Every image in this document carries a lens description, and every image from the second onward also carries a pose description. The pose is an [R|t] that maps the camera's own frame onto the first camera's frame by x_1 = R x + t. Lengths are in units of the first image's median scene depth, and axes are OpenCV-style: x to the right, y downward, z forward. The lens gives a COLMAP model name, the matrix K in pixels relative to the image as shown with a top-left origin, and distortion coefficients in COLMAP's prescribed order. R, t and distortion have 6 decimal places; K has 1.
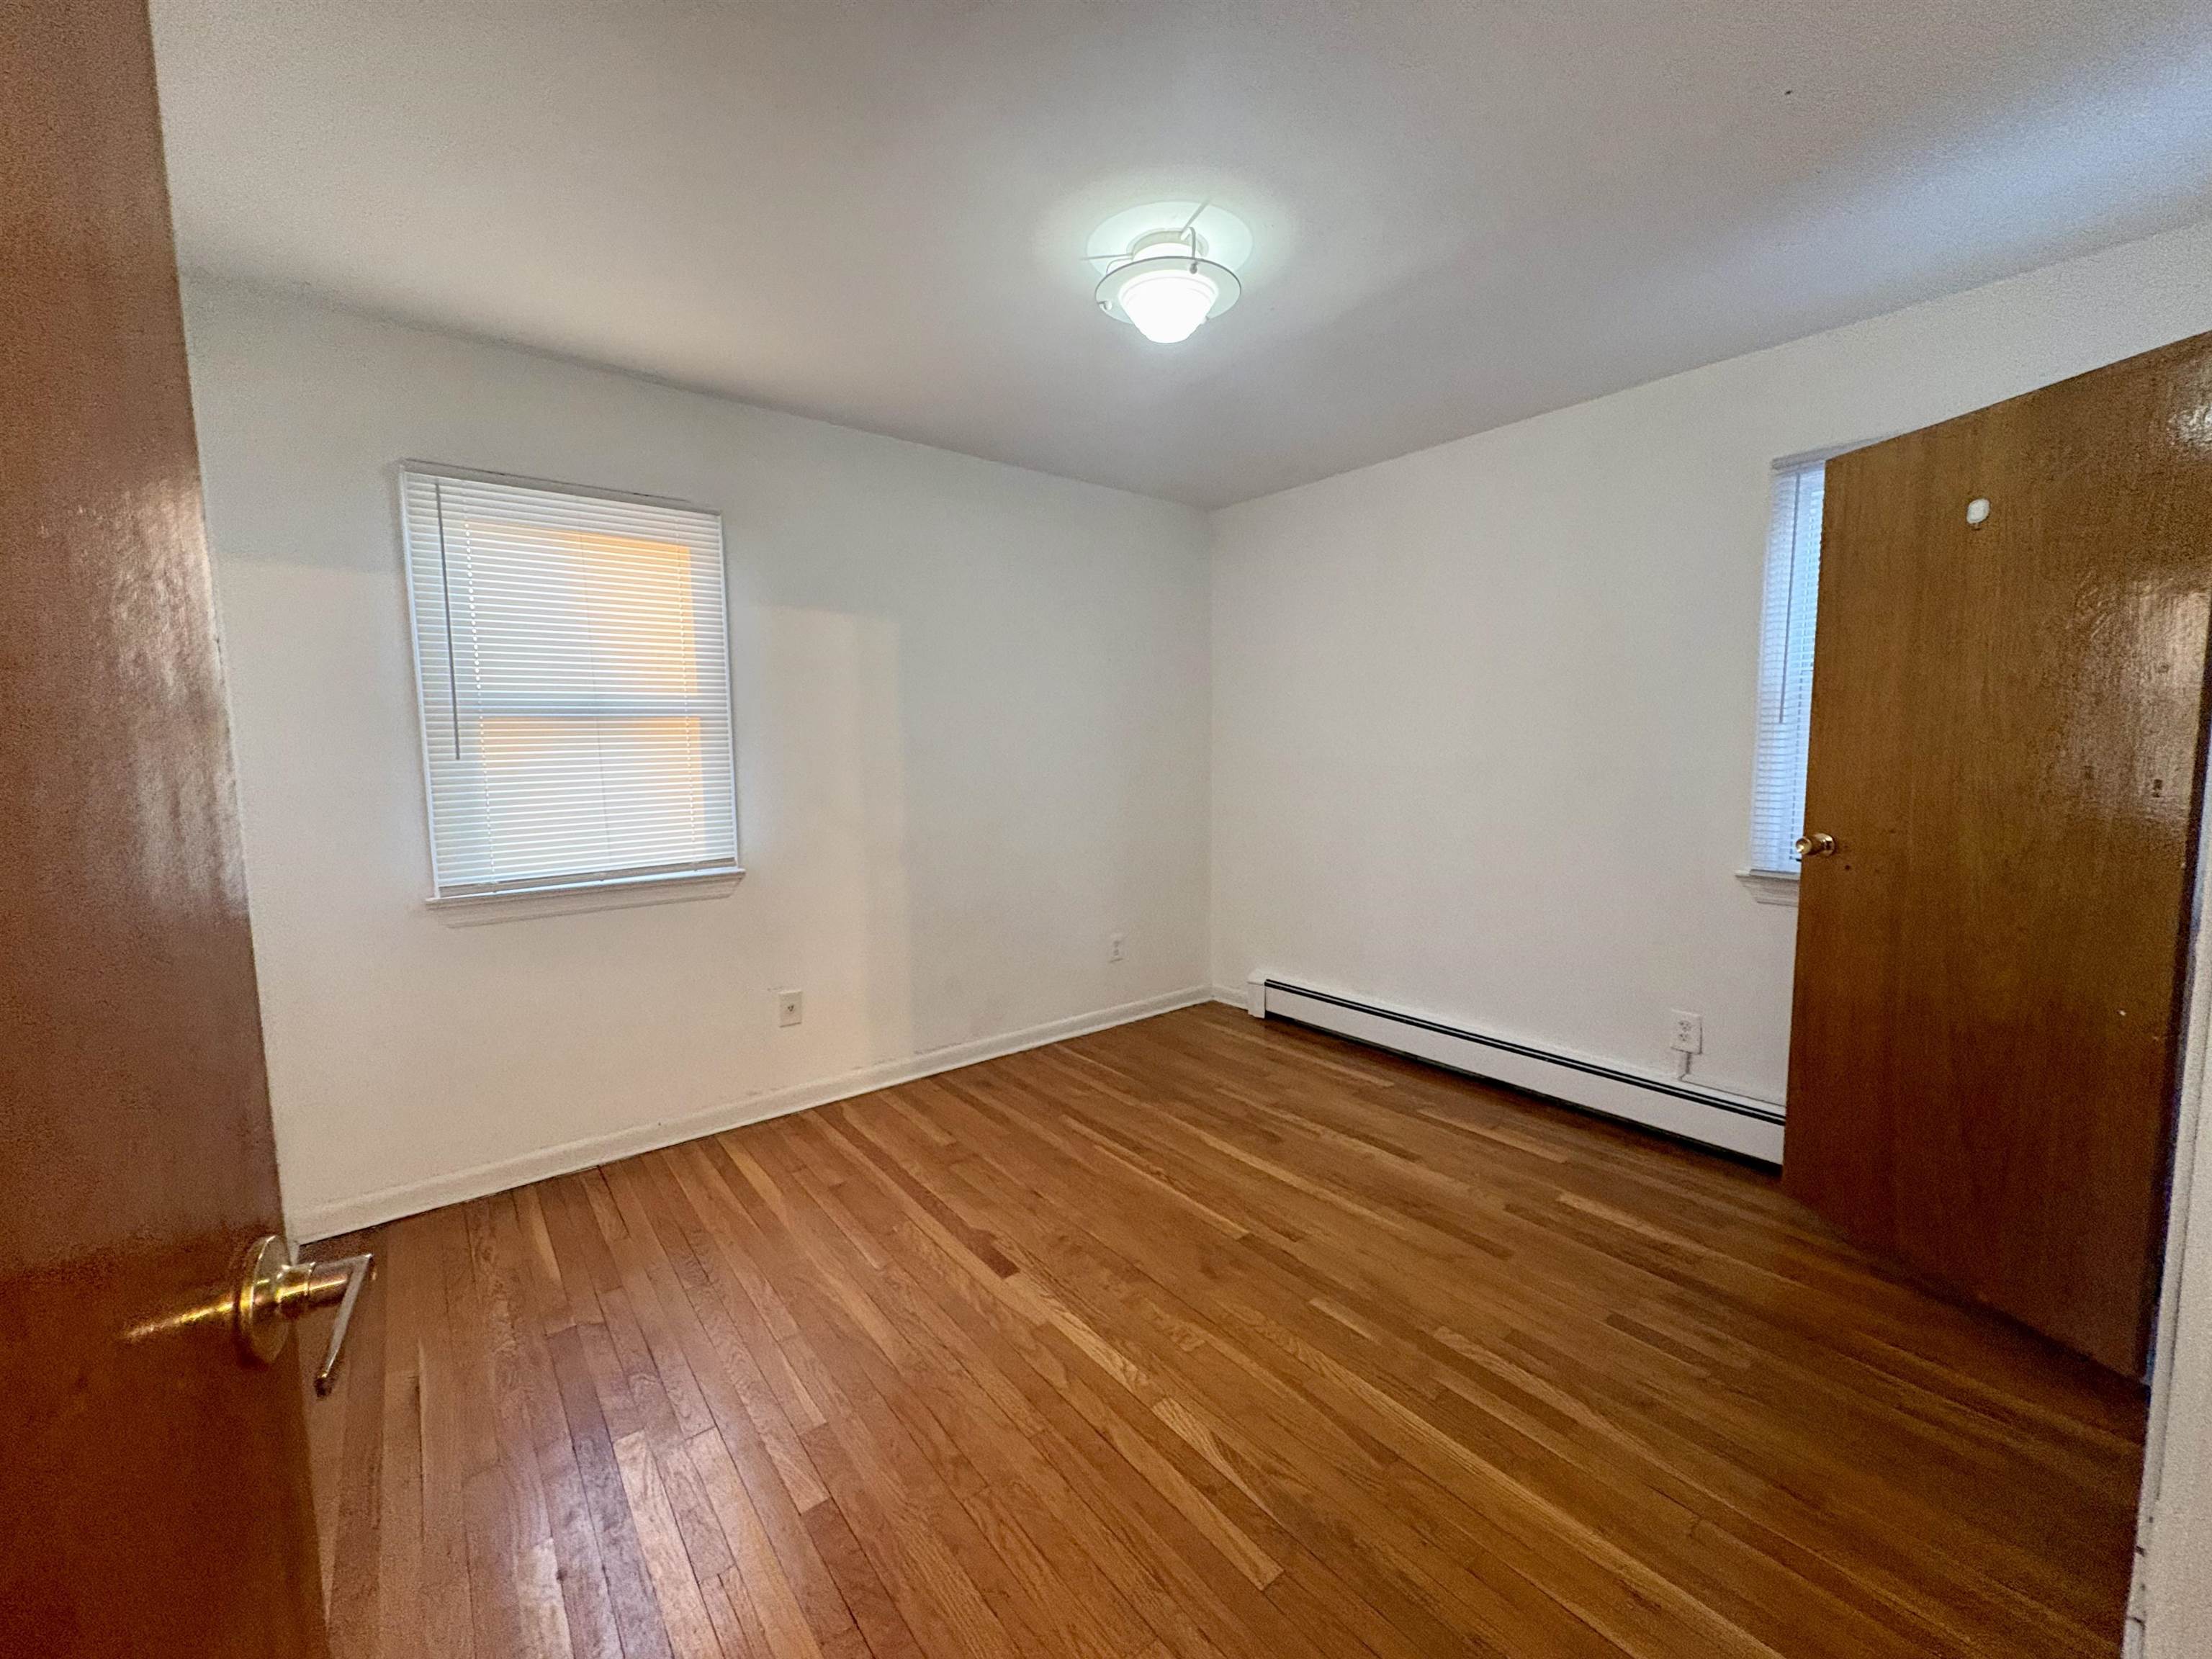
lens RADIAL K [[878.5, 0, 1112.6], [0, 878.5, 829.8], [0, 0, 1]] dist [0.002895, 0.000017]
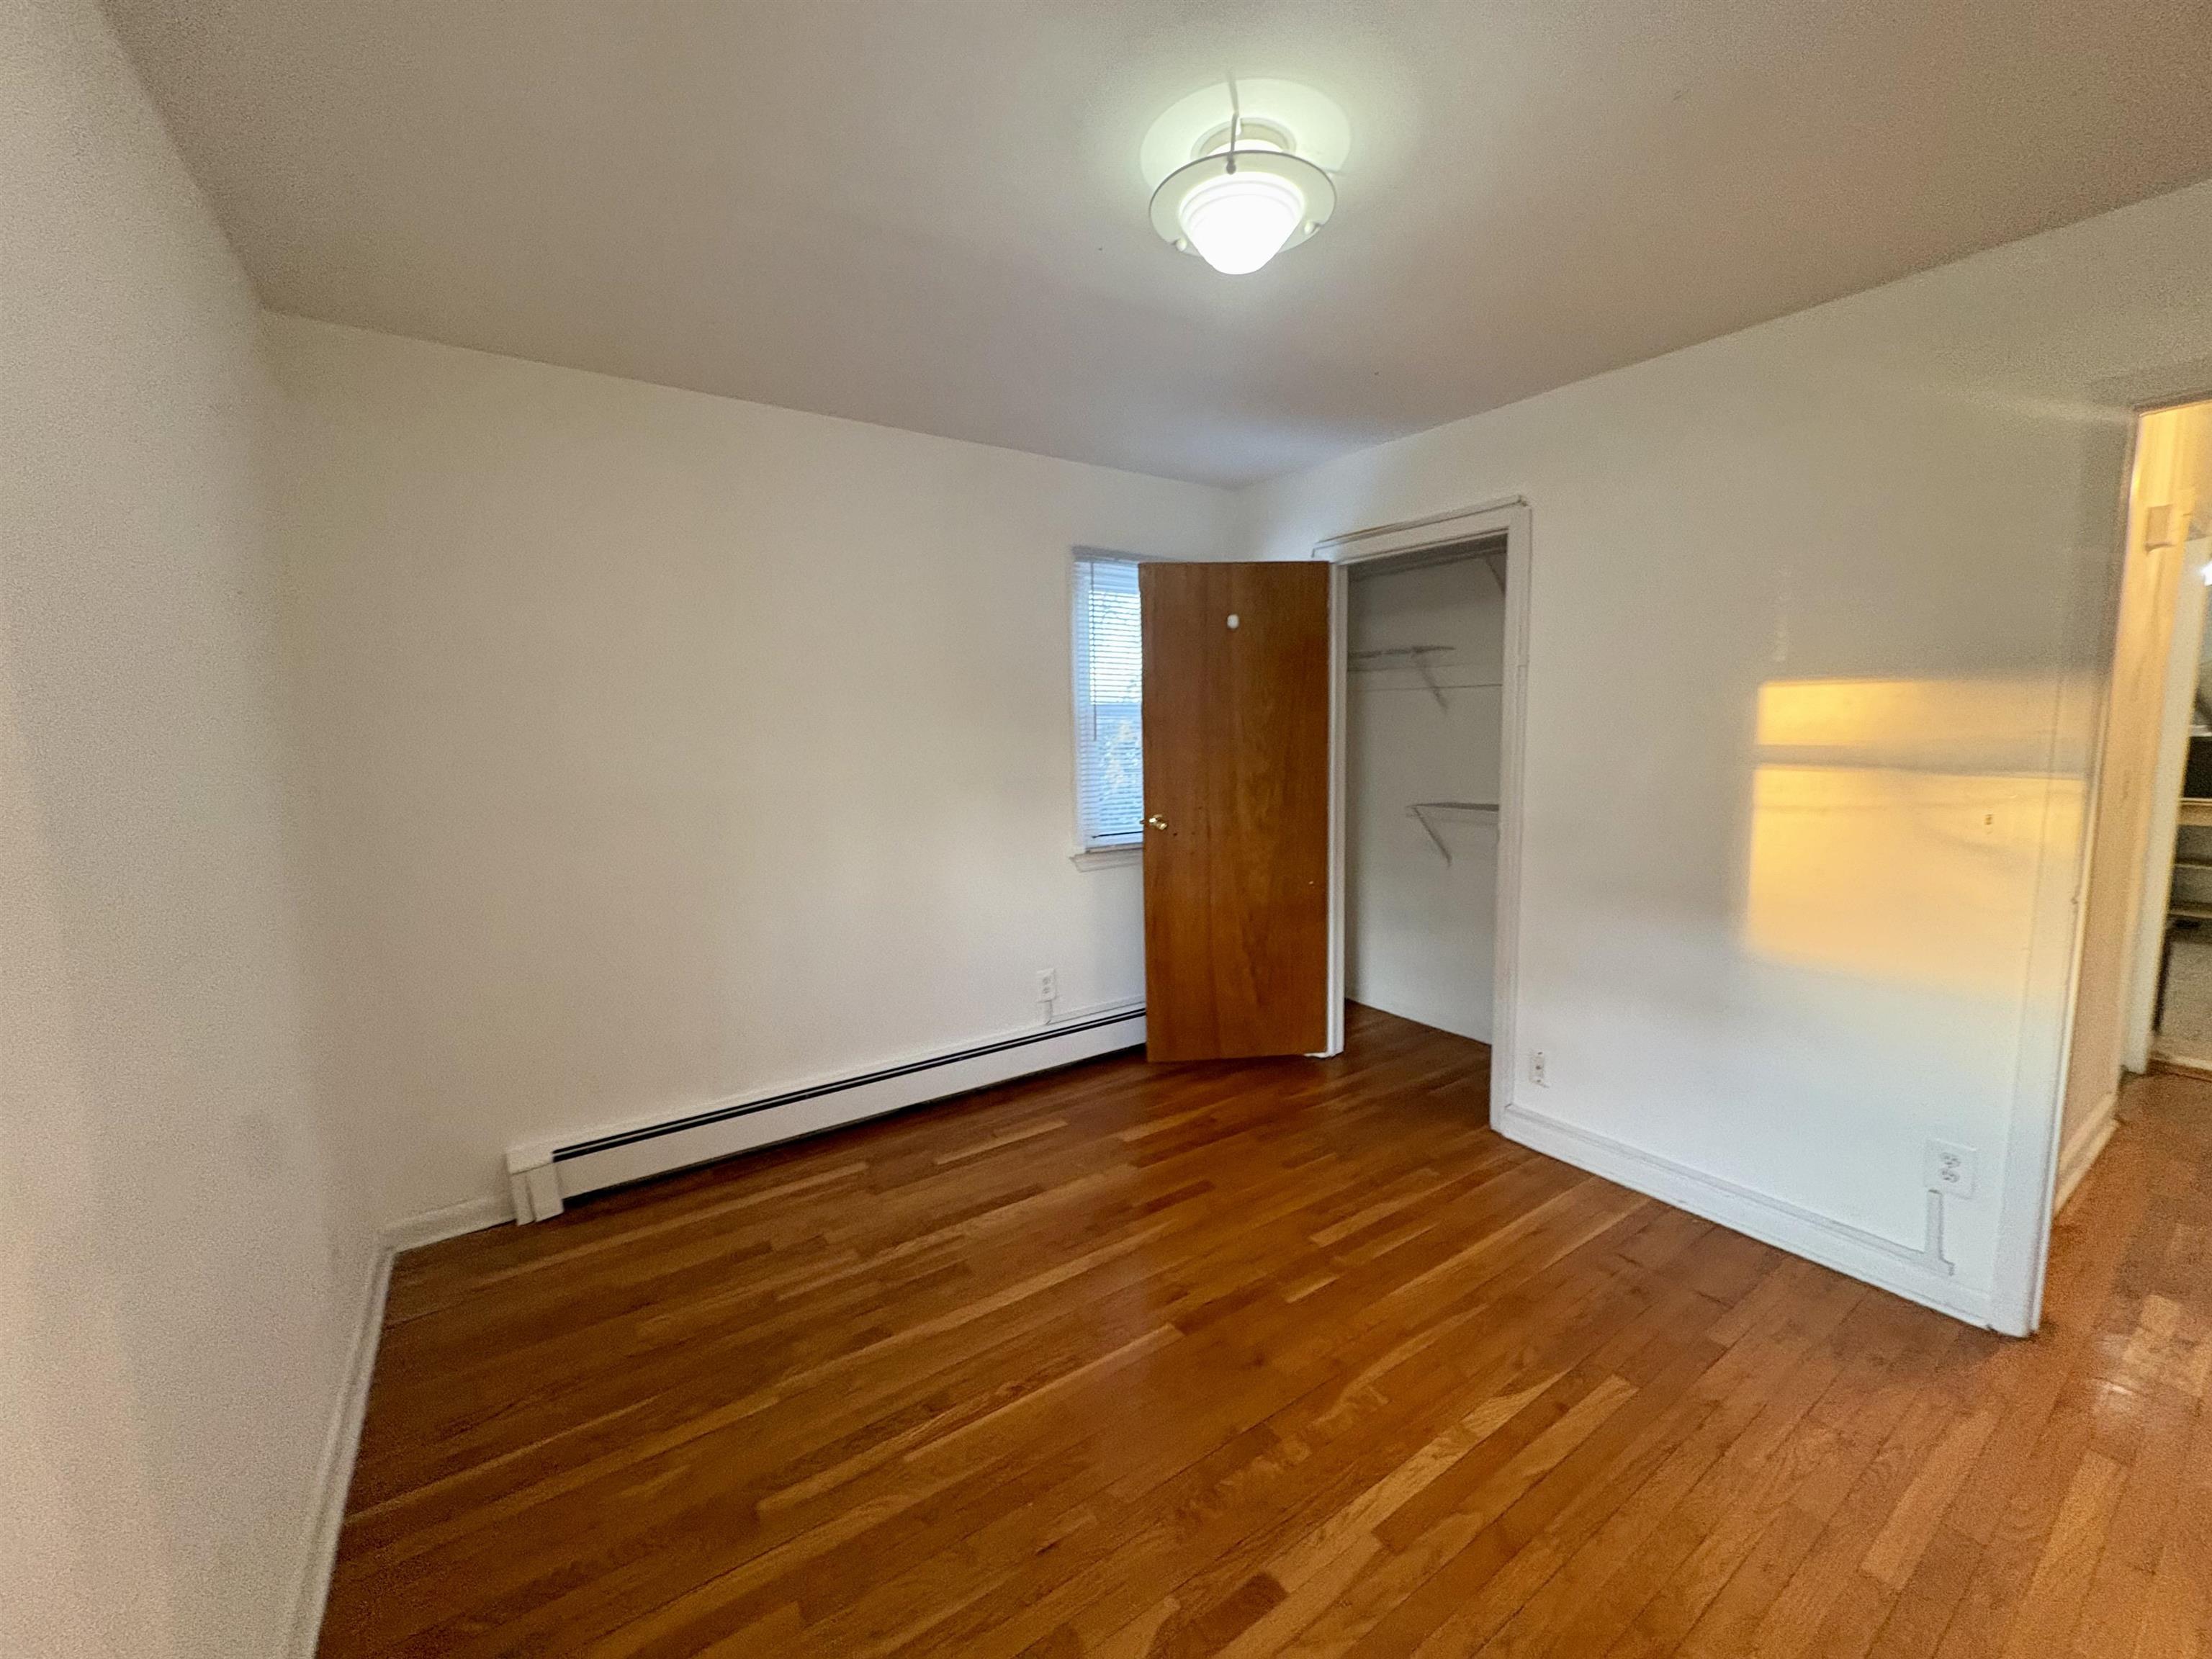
lens RADIAL K [[878.5, 0, 1111.9], [0, 878.5, 818.6], [0, 0, 1]] dist [0.002895, 0.000017]
pose [[0.073349, -0.093032, 0.992958, -0.574086], [0.110189, 0.990300, 0.084643, -0.102820], [-0.991200, 0.103204, 0.082888, 0.799196]]
